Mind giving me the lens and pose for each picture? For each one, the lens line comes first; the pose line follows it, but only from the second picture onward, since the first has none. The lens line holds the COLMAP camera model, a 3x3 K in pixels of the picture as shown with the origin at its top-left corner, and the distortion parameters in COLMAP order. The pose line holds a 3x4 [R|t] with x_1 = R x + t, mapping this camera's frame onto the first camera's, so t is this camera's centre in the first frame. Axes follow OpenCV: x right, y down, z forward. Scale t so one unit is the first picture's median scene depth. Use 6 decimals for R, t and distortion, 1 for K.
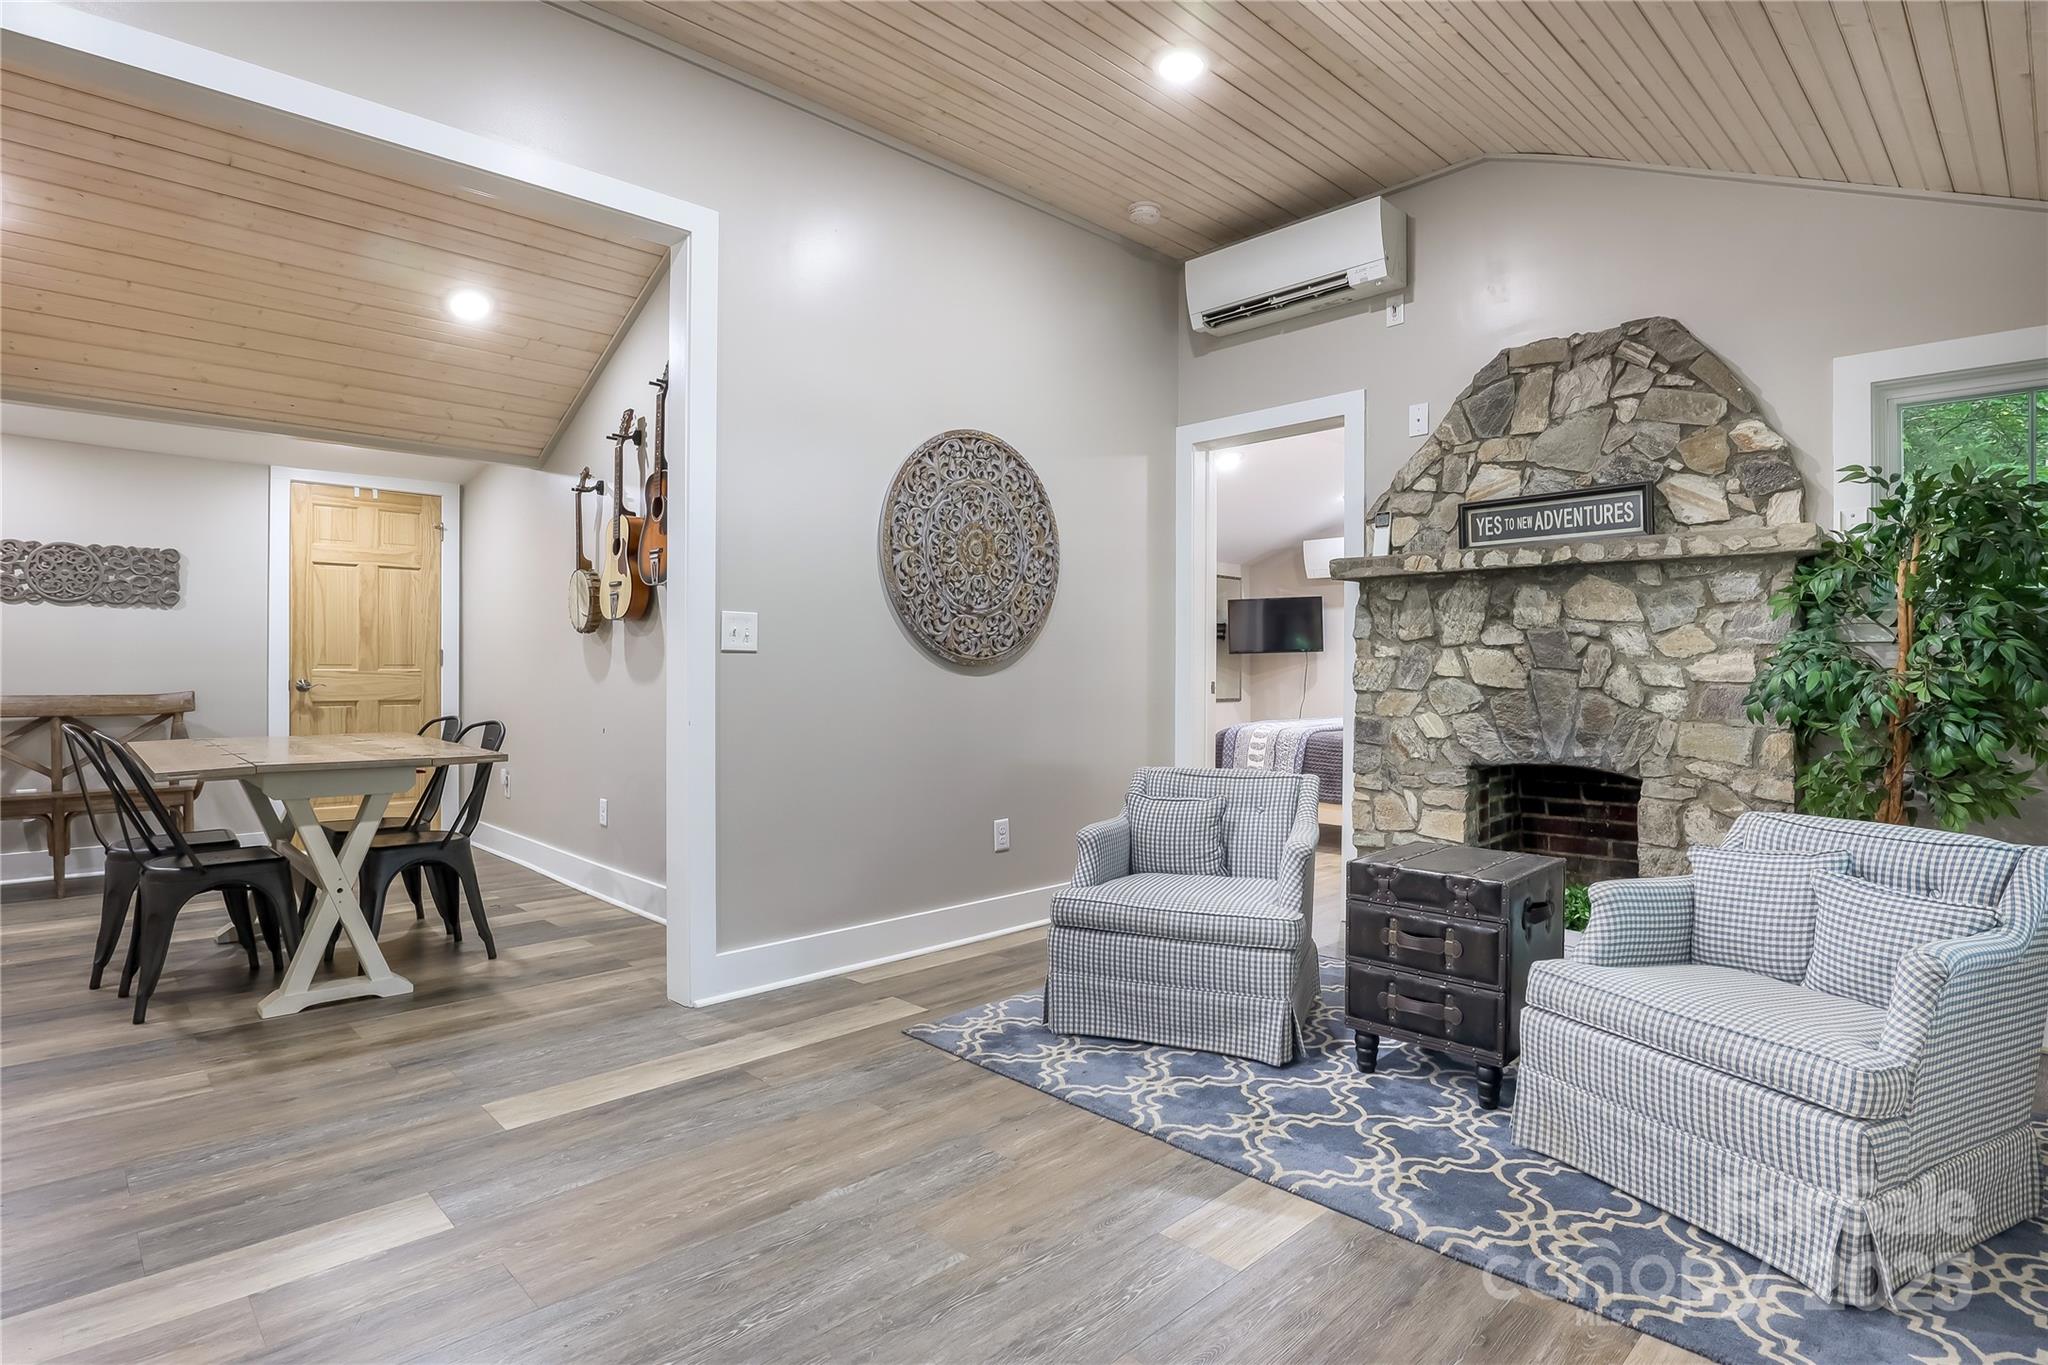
lens RADIAL K [[1049.6, 0, 1024.0], [0, 1049.6, 671.2], [0, 0, 1]] dist [-0.047677, 0.014888]
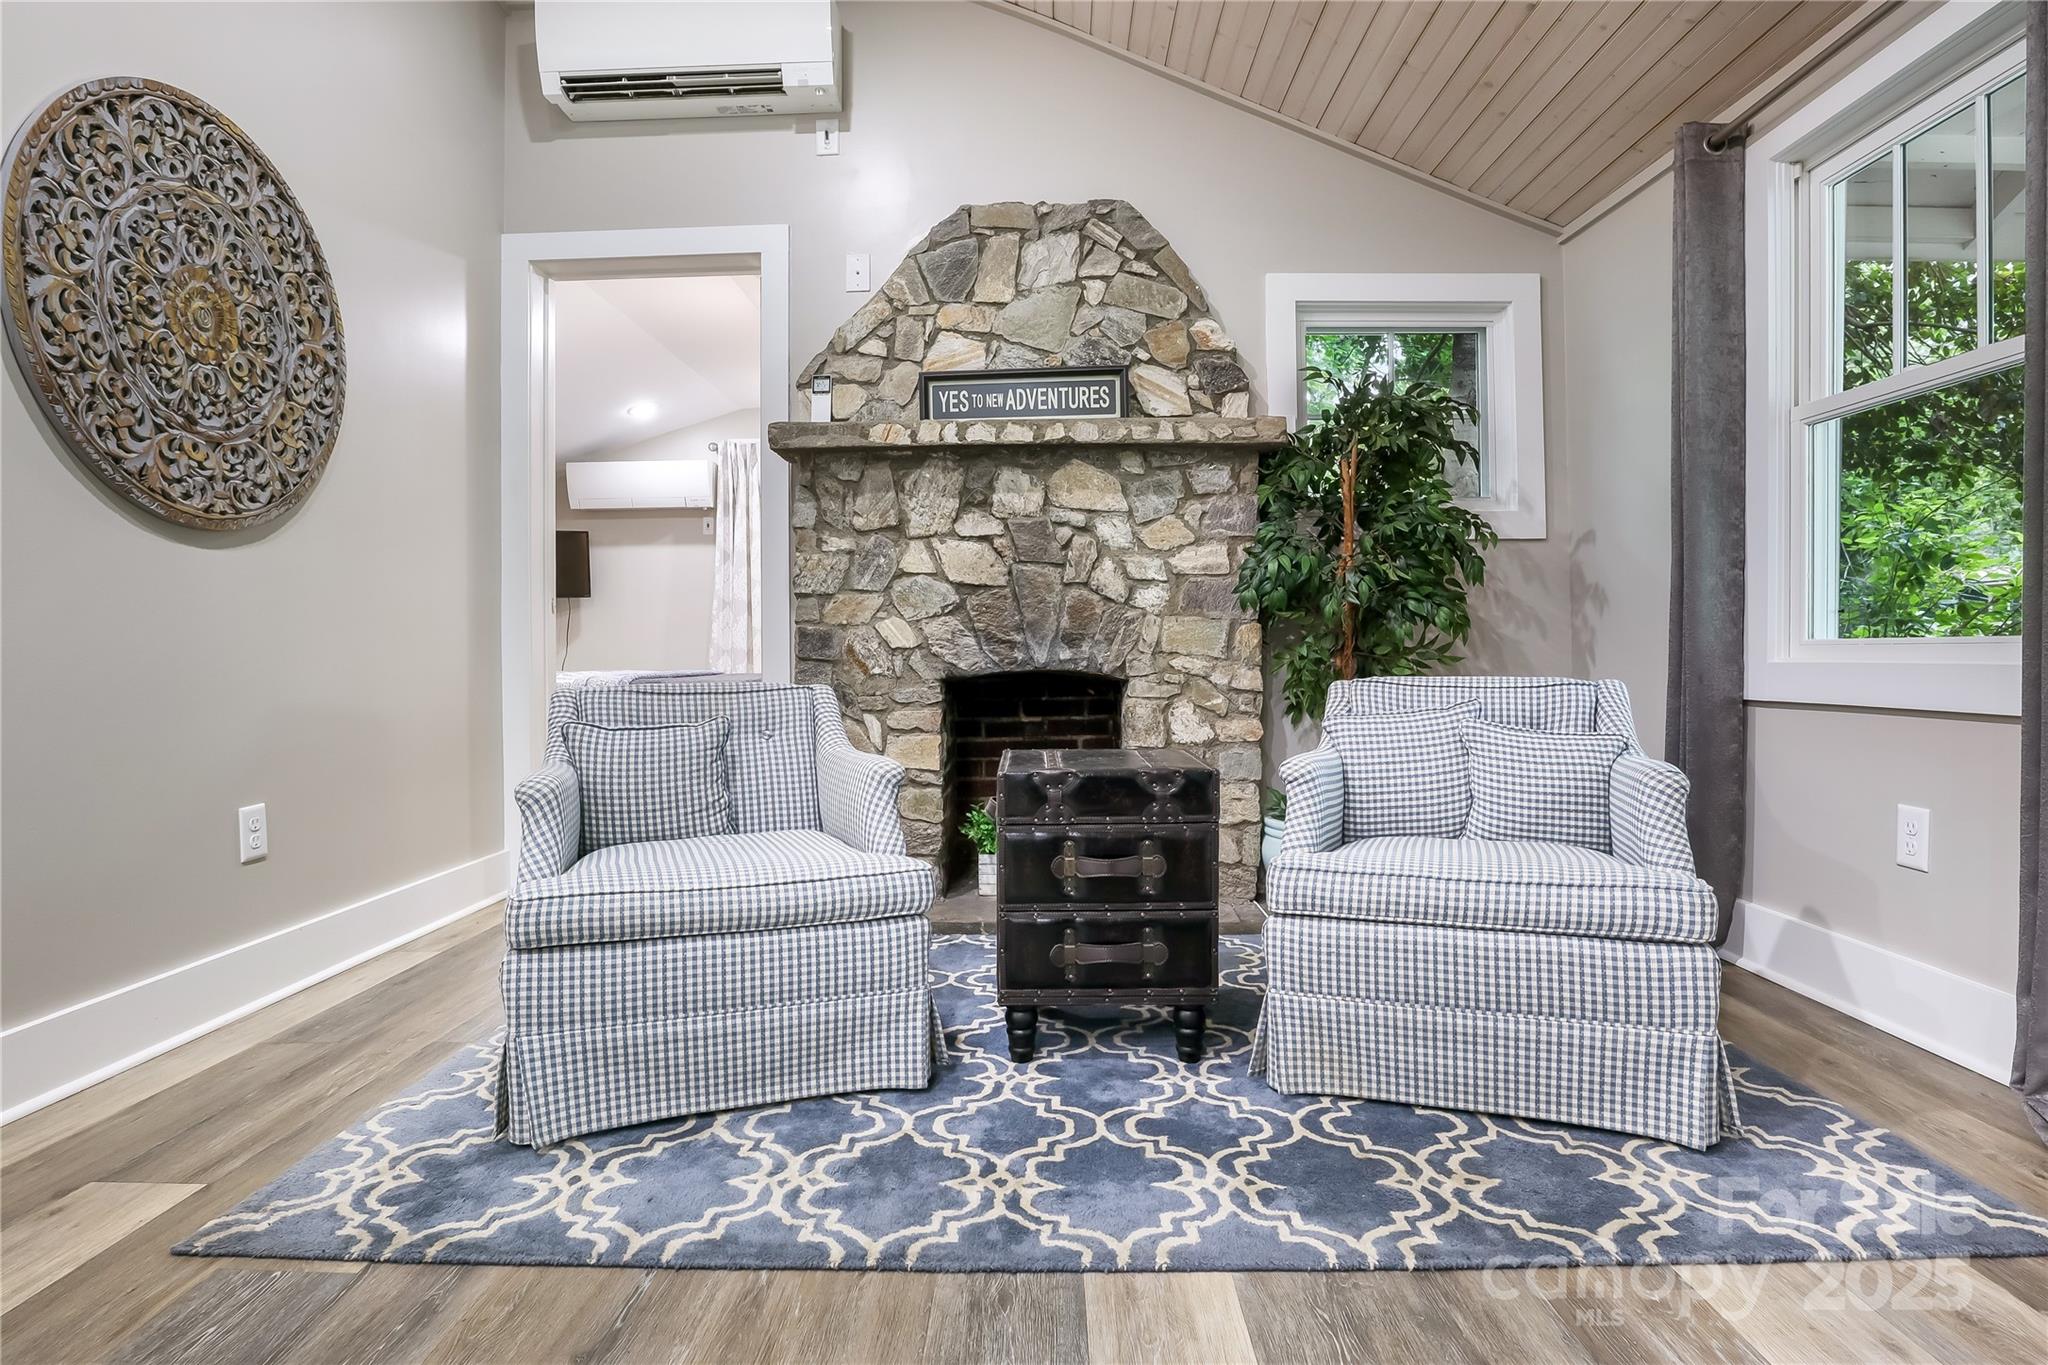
lens RADIAL K [[1059.5, 0, 1022.4], [0, 1059.5, 655.5], [0, 0, 1]] dist [-0.048282, 0.013954]
pose [[0.708837, -0.008387, 0.705323, -0.146486], [0.014120, 0.999898, -0.002301, 0.081579], [-0.705231, 0.011590, 0.708882, 0.372152]]
